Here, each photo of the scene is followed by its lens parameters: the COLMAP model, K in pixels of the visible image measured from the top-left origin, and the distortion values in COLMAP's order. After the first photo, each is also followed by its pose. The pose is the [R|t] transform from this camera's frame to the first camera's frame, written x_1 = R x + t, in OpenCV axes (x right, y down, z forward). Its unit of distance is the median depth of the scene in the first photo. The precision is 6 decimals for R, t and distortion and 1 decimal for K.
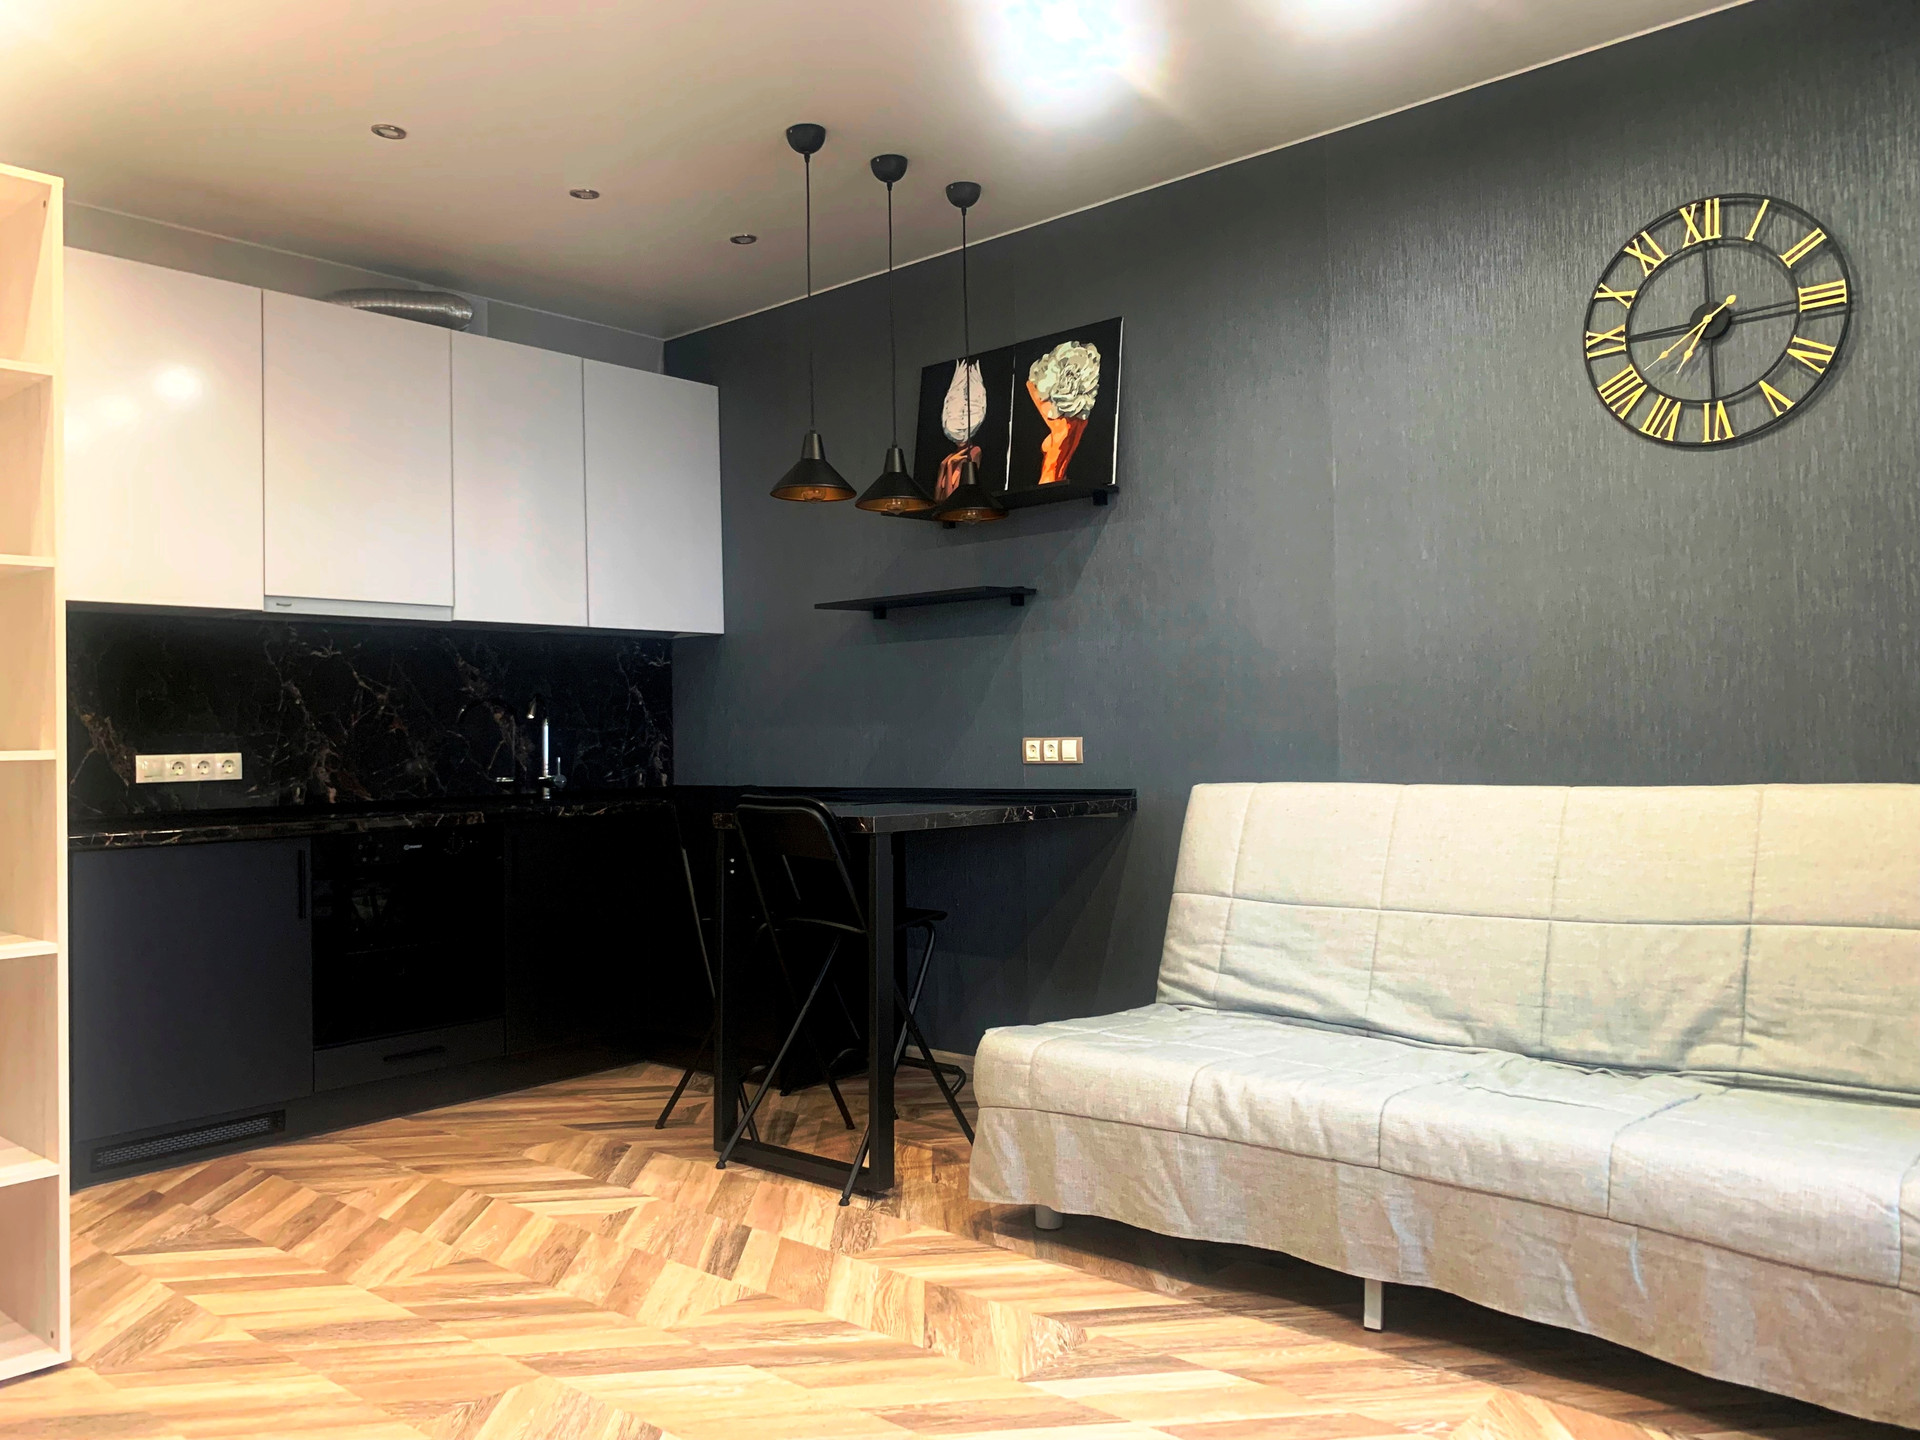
lens RADIAL K [[1469.0, 0, 961.5], [0, 1469.0, 708.6], [0, 0, 1]] dist [0.050508, -0.061083]
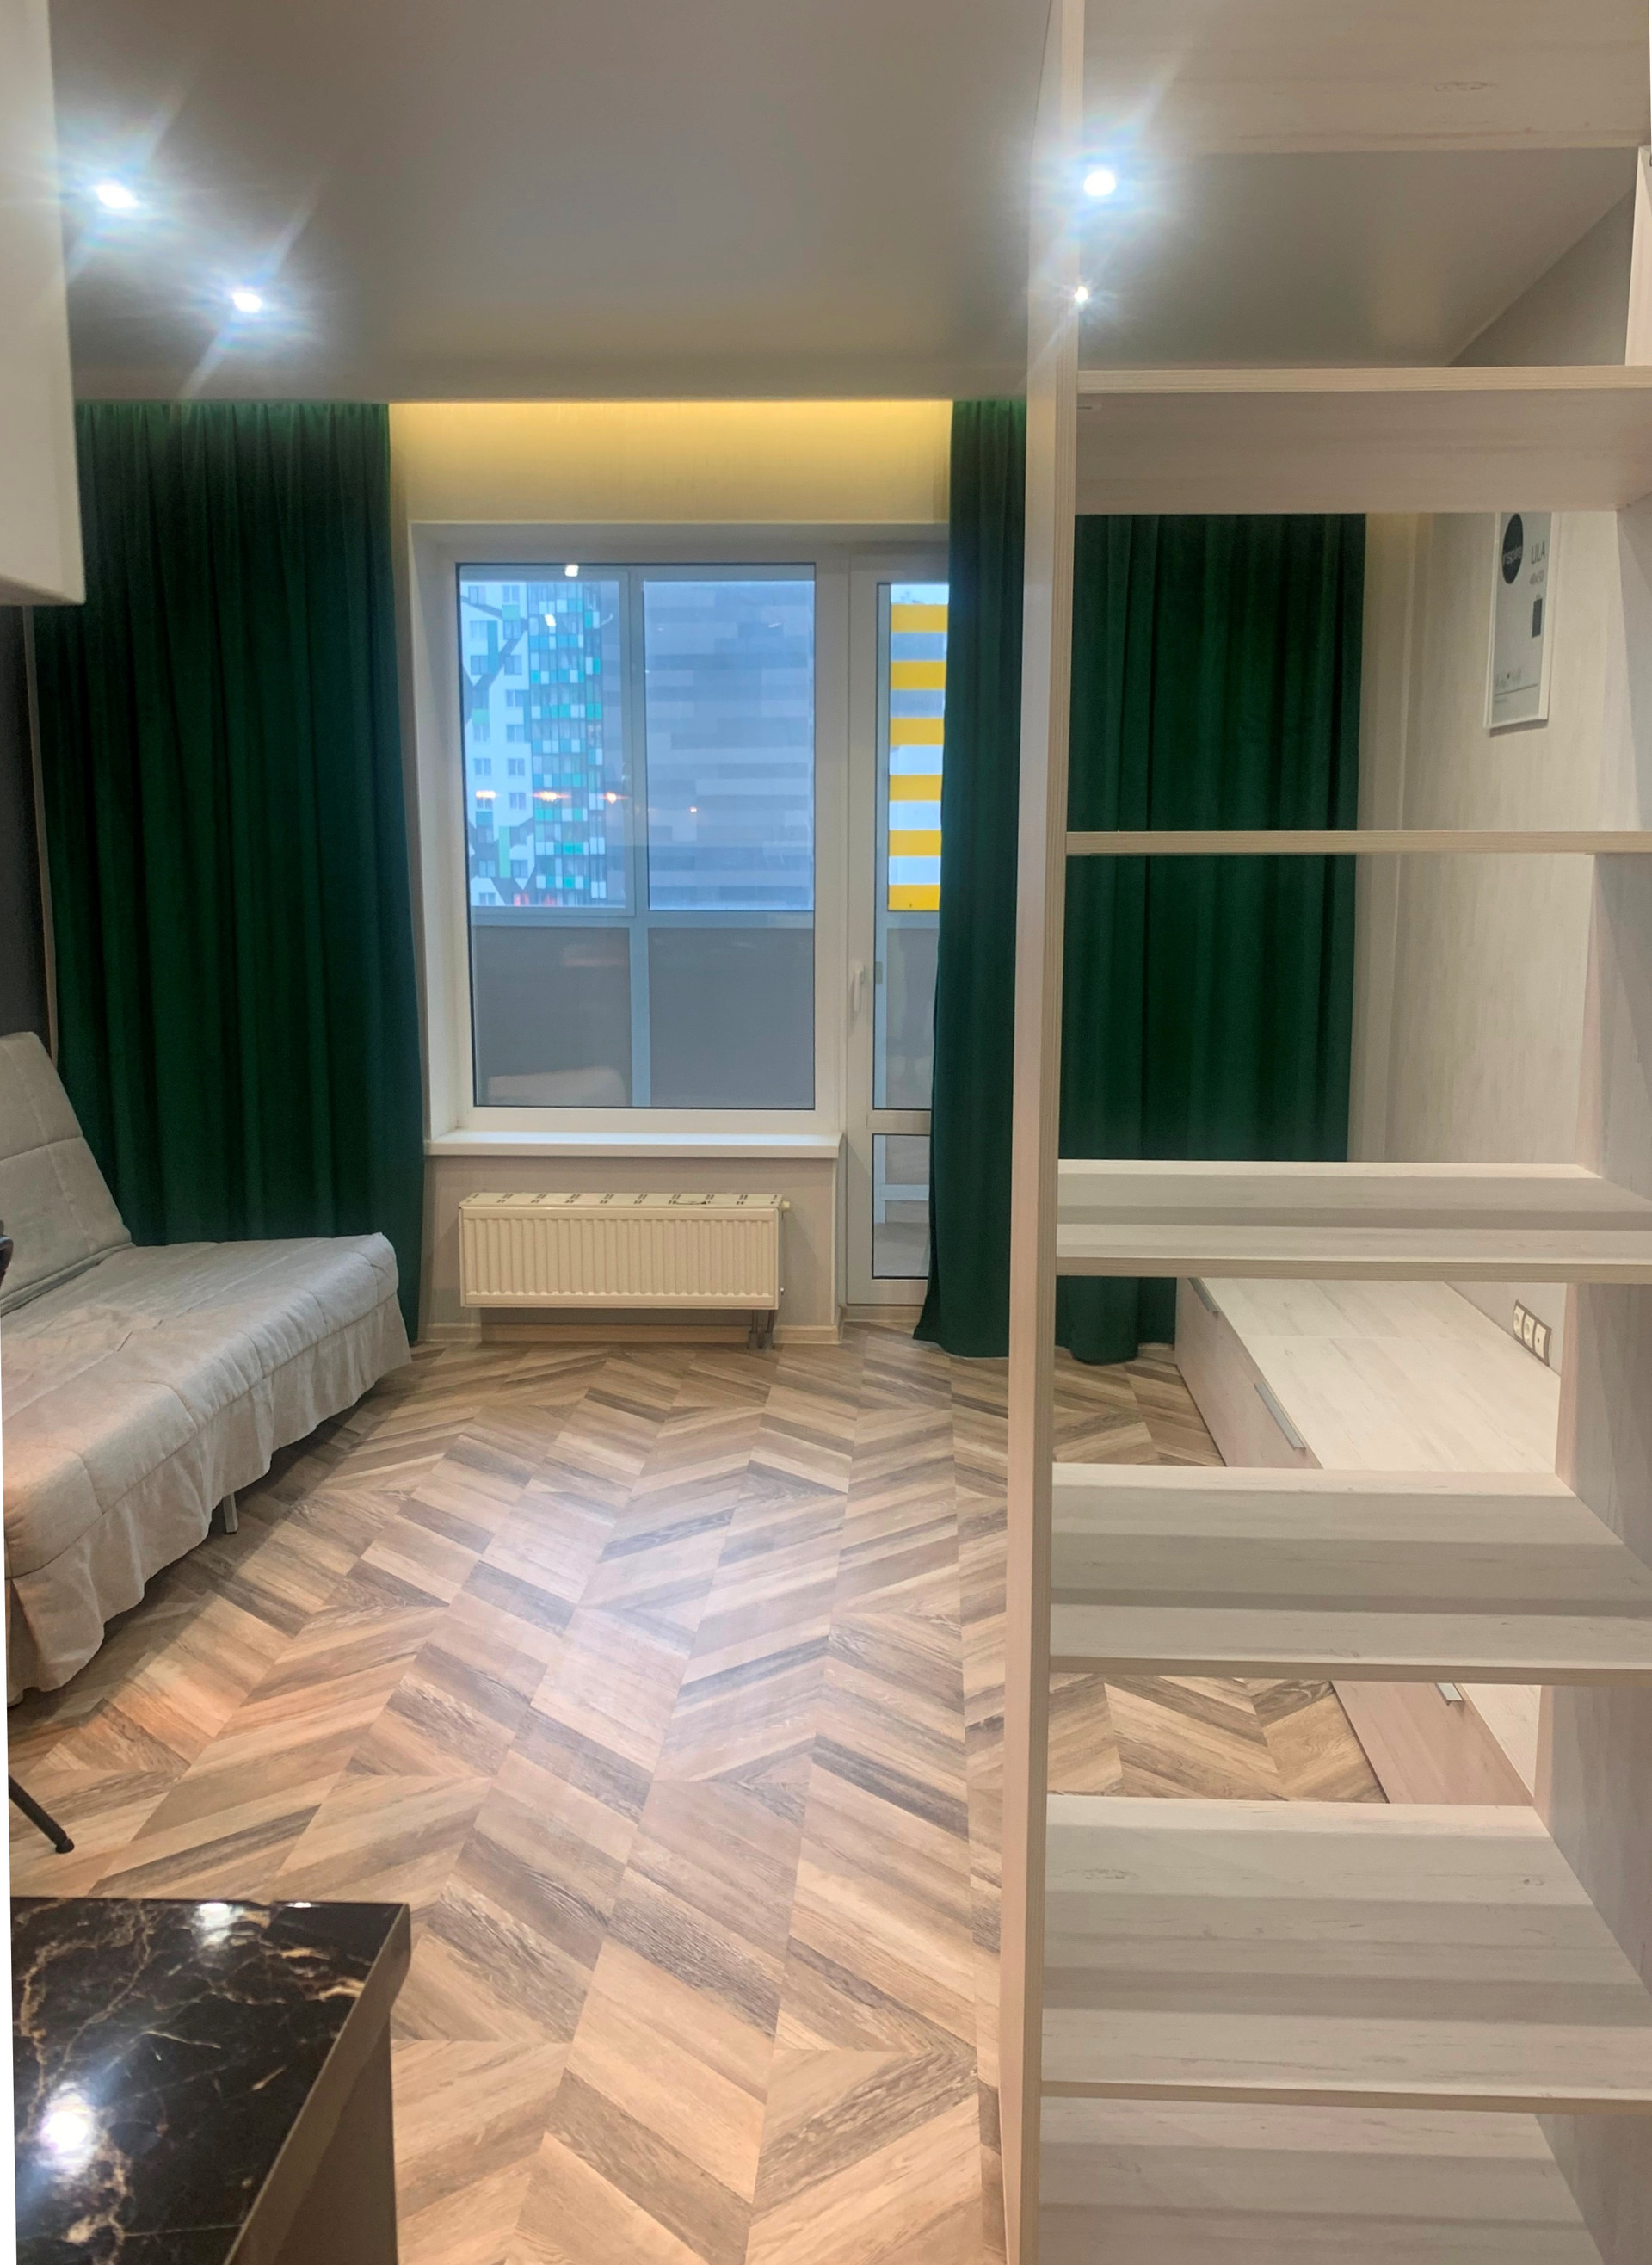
lens RADIAL K [[1823.9, 0, 860.4], [0, 1823.9, 1140.3], [0, 0, 1]] dist [0.079825, -0.173627]
pose [[-0.629748, -0.099122, 0.770450, -0.690511], [-0.004618, 0.992286, 0.123887, -0.043227], [-0.776786, 0.074460, -0.625347, 0.917689]]
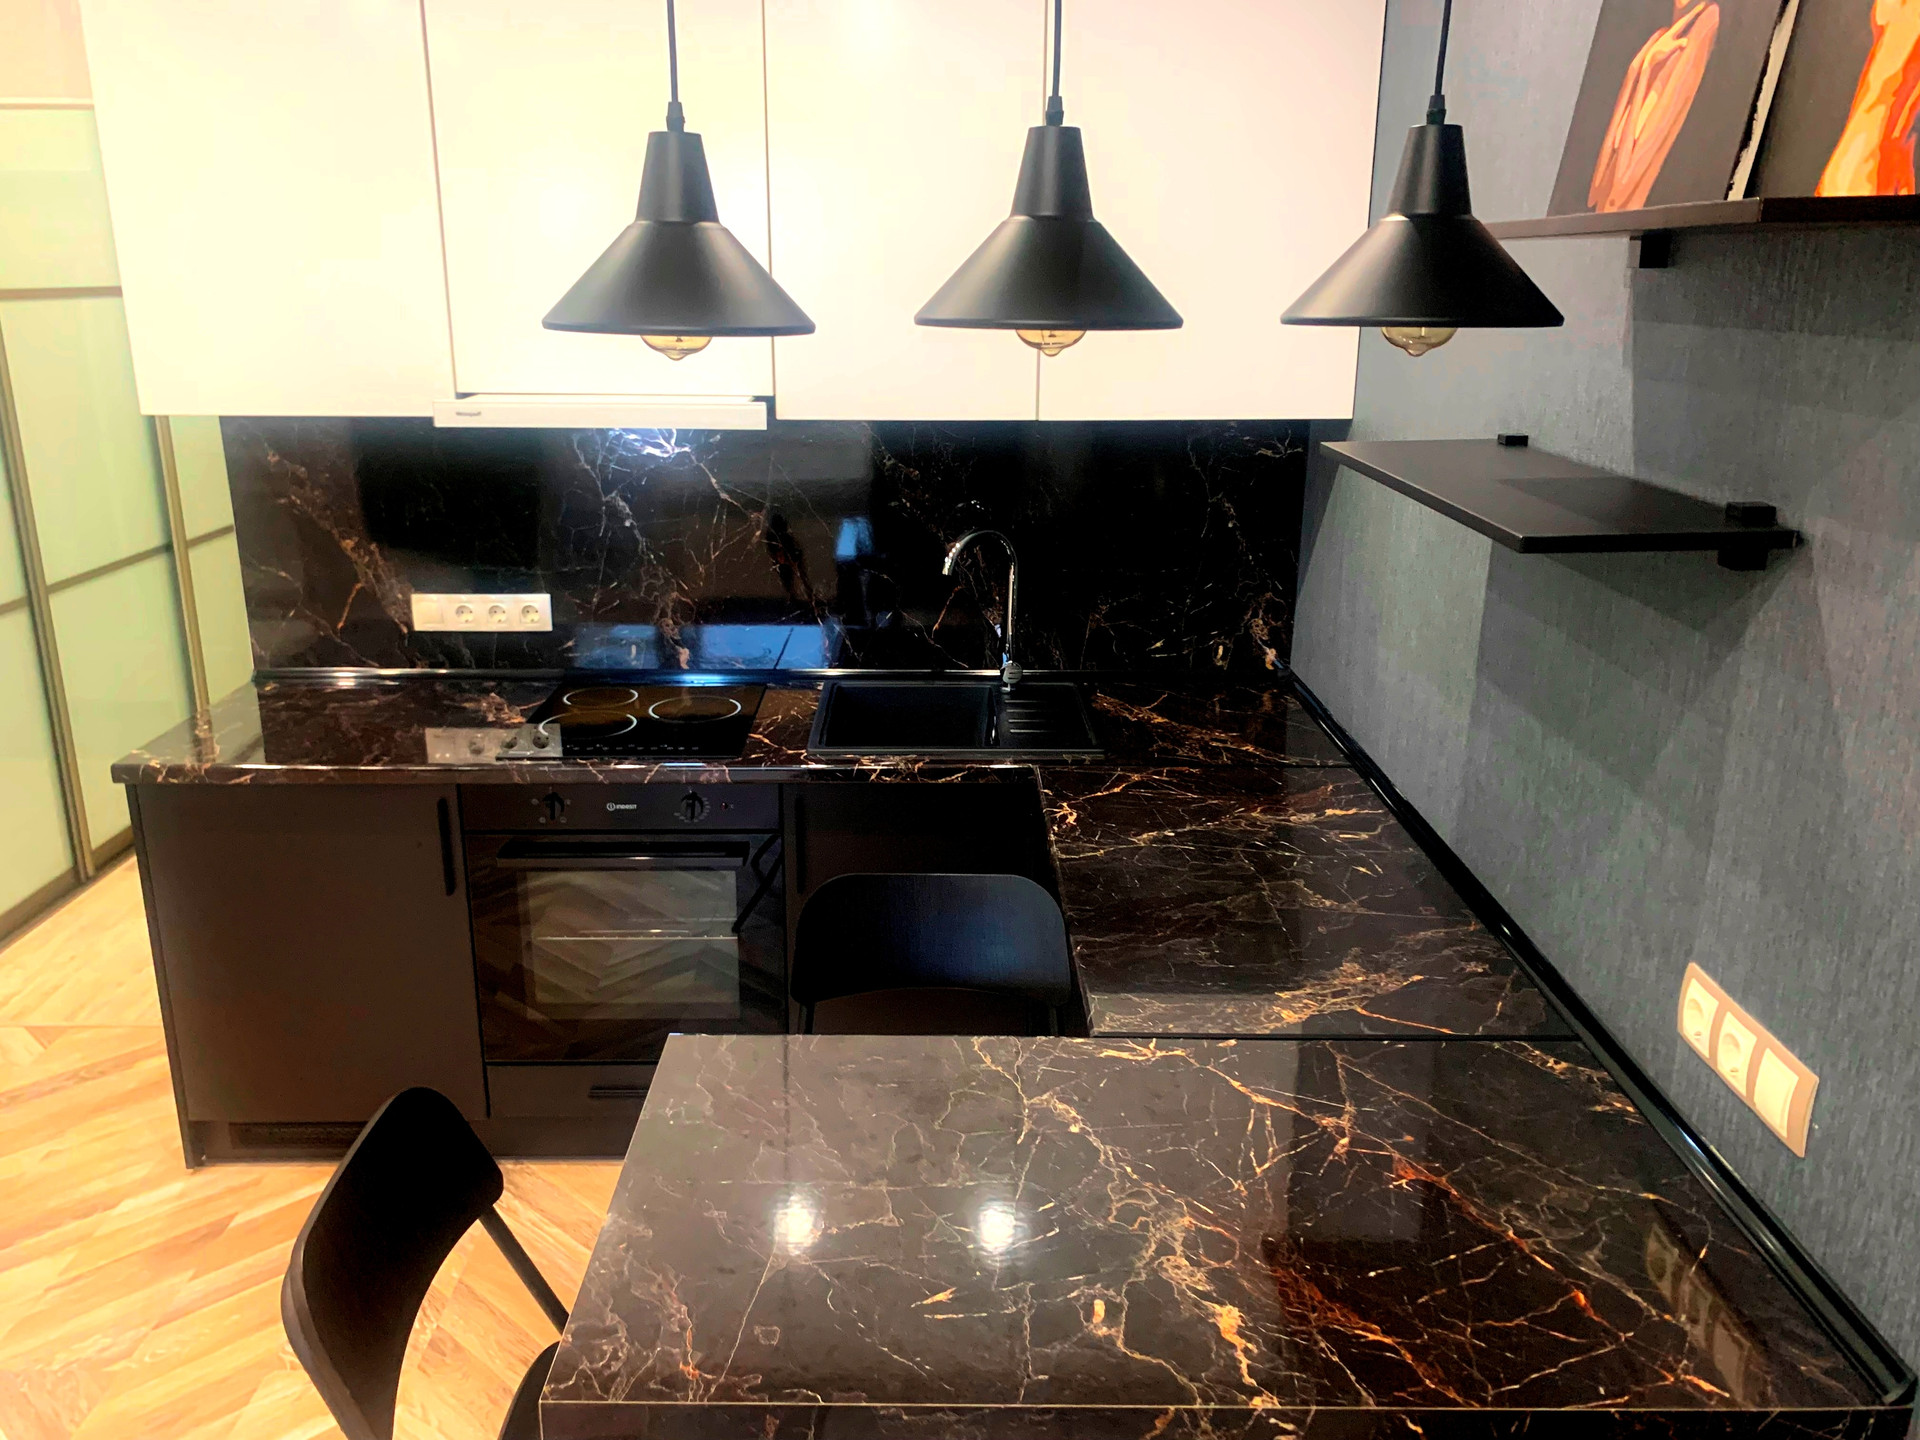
lens RADIAL K [[1474.6, 0, 937.9], [0, 1474.6, 707.9], [0, 0, 1]] dist [0.038333, -0.045898]
pose [[0.658411, 0.235649, -0.714818, 0.164519], [-0.002292, 0.950347, 0.311183, -0.145515], [0.752655, -0.203248, 0.626259, 0.708344]]
